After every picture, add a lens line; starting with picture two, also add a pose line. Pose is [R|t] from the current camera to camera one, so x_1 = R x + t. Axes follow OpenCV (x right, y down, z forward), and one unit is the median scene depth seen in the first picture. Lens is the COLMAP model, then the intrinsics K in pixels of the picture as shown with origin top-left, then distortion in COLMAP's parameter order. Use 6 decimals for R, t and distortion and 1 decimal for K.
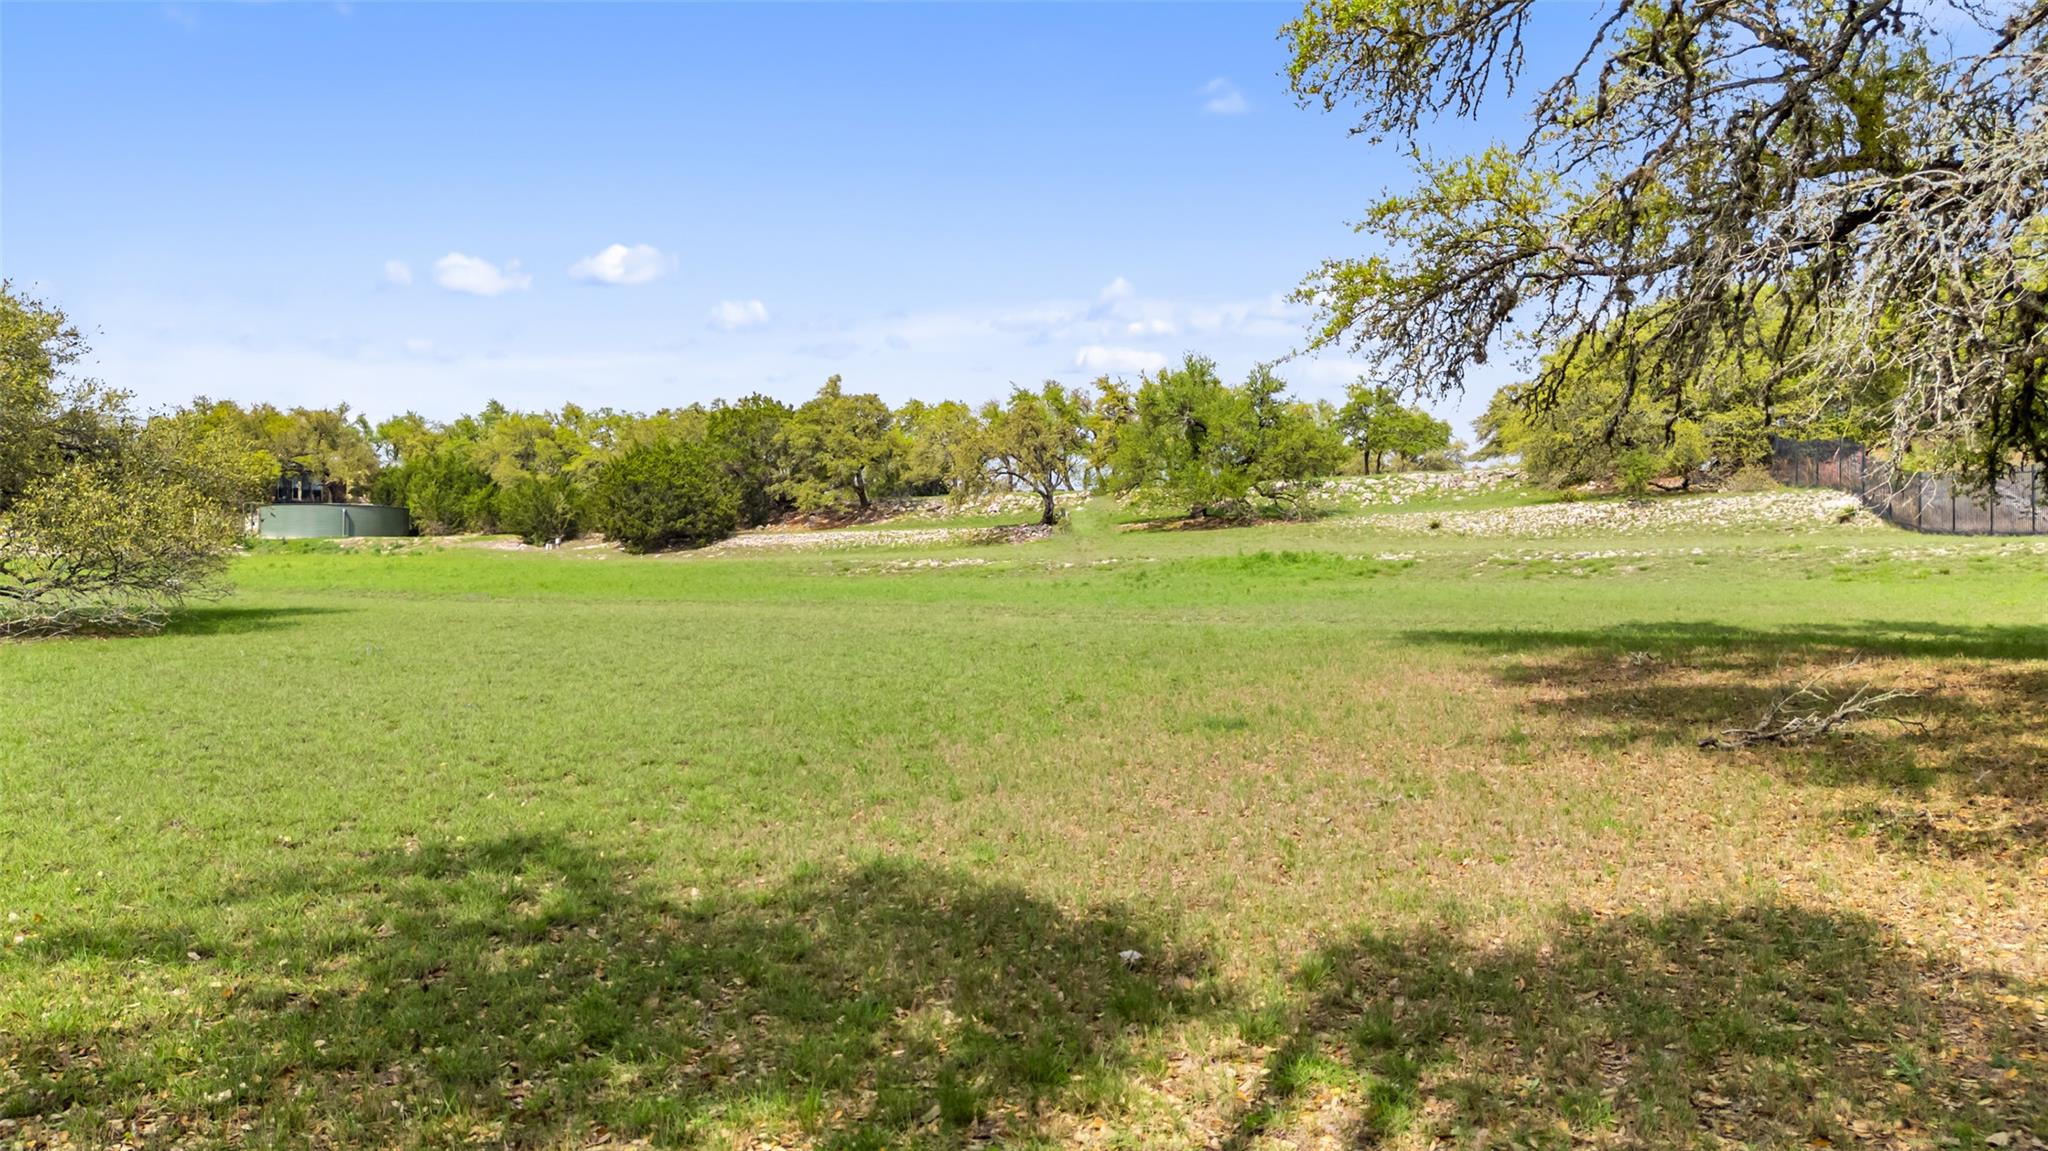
lens RADIAL K [[1515.4, 0, 1035.9], [0, 1515.4, 580.4], [0, 0, 1]] dist [0.102402, -0.120002]
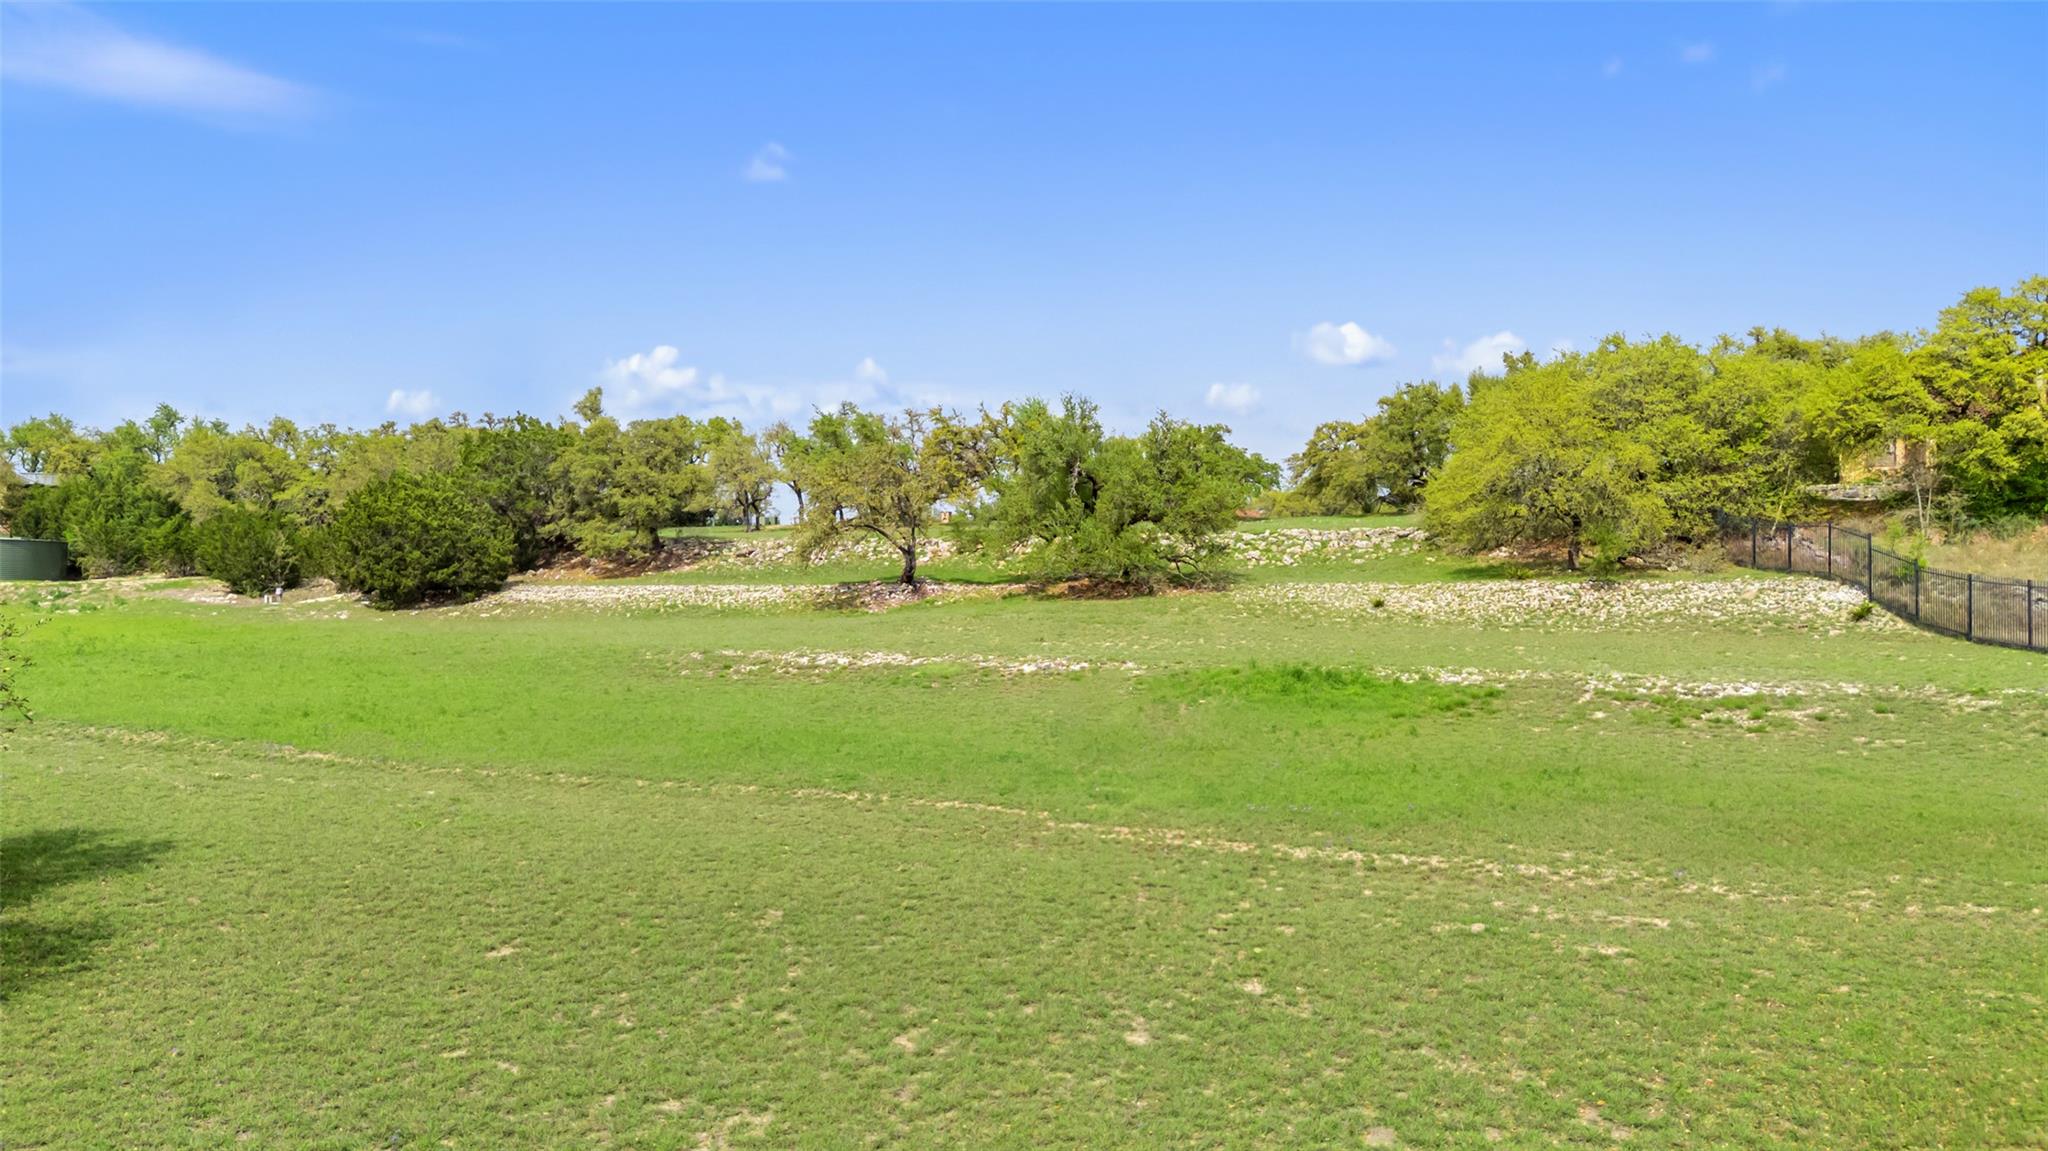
lens RADIAL K [[1515.4, 0, 1035.9], [0, 1515.4, 580.4], [0, 0, 1]] dist [0.102402, -0.120002]
pose [[0.980699, 0.003804, 0.195488, -0.077257], [-0.003638, 0.999993, -0.001205, -0.033031], [-0.195492, 0.000471, 0.980705, 0.110209]]
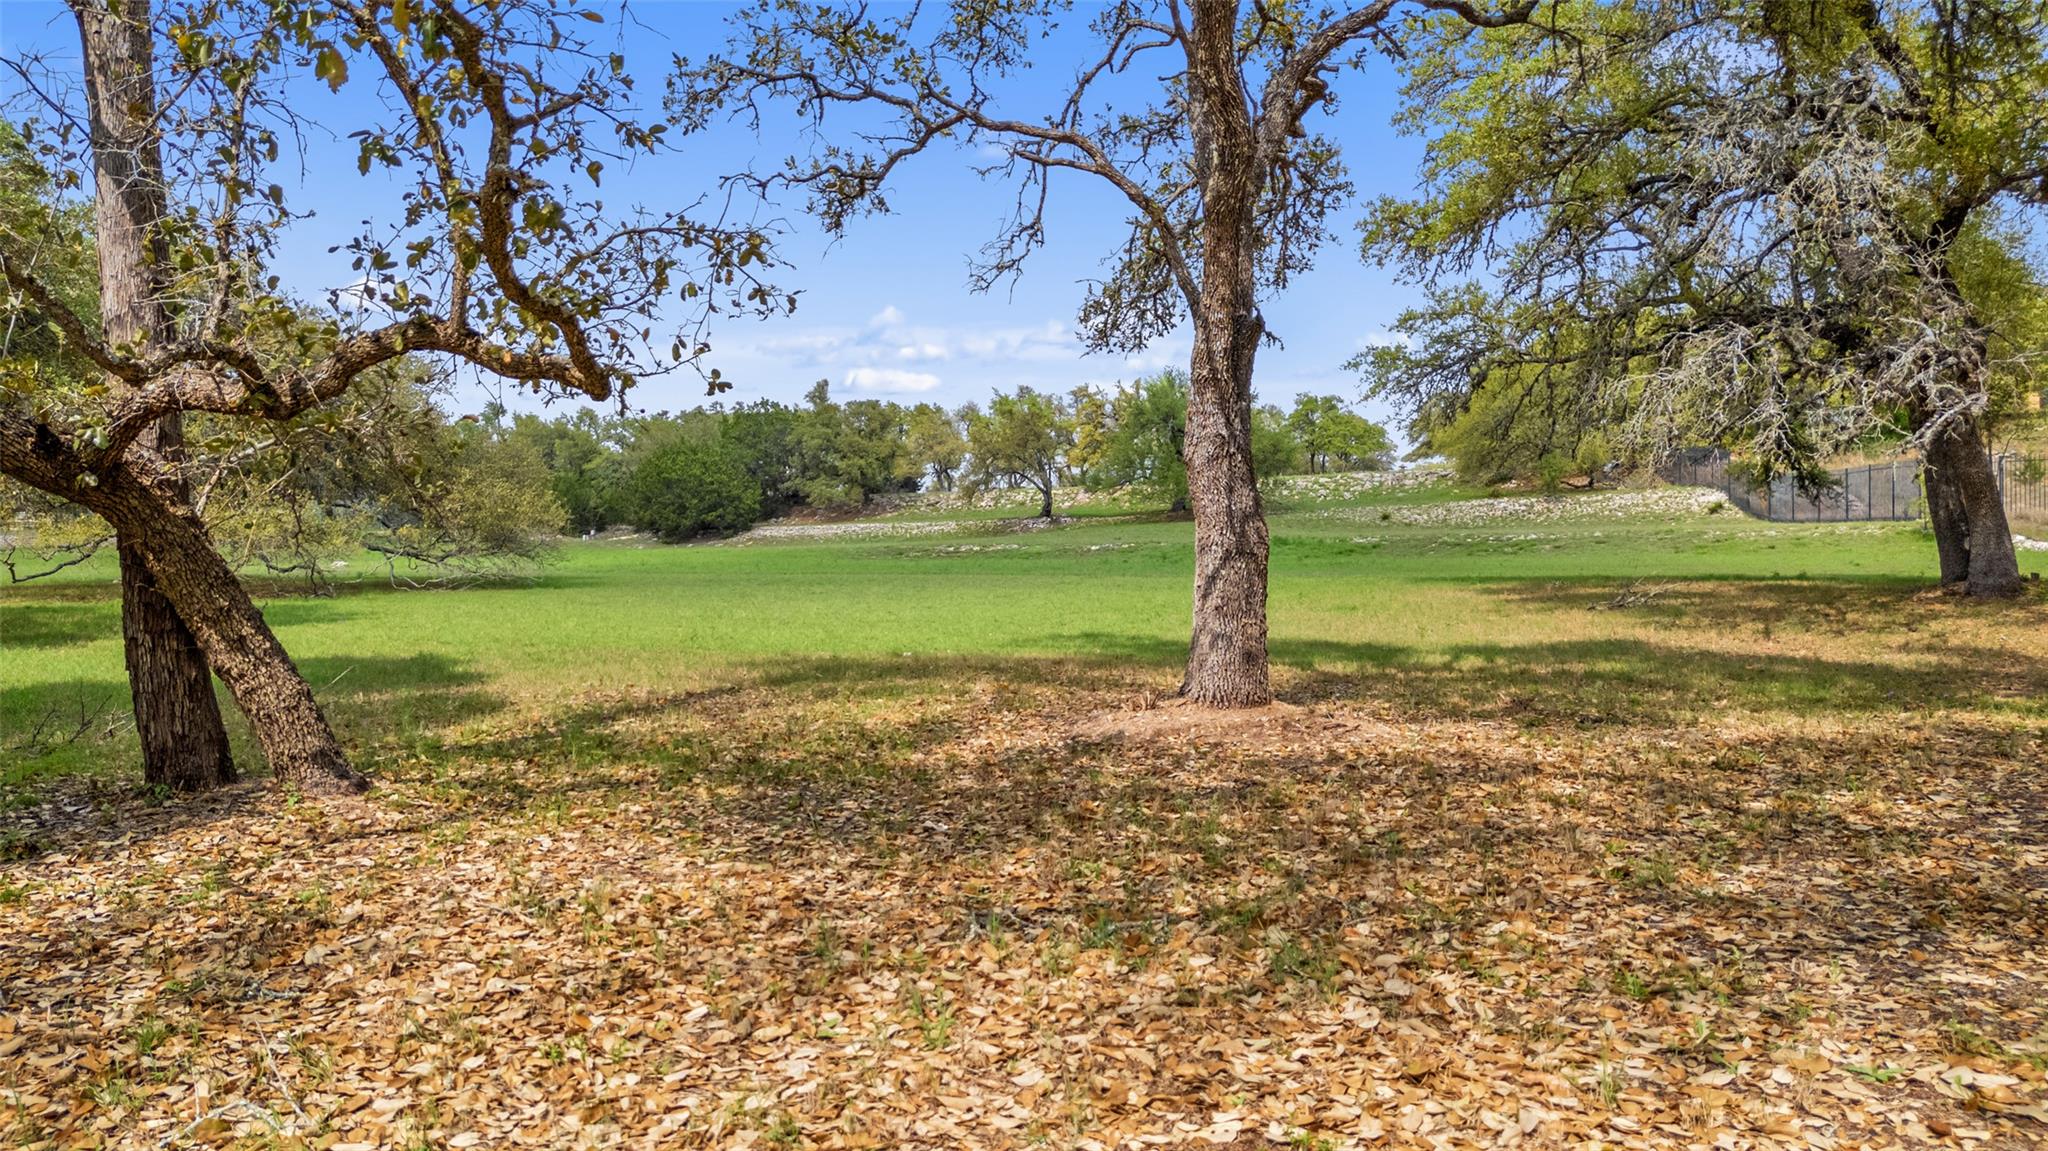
lens RADIAL K [[1515.4, 0, 1035.9], [0, 1515.4, 580.4], [0, 0, 1]] dist [0.102402, -0.120002]
pose [[0.998728, -0.001747, 0.050389, -0.049982], [0.001647, 0.999997, 0.002028, 0.007515], [-0.050392, -0.001942, 0.998728, -0.123419]]
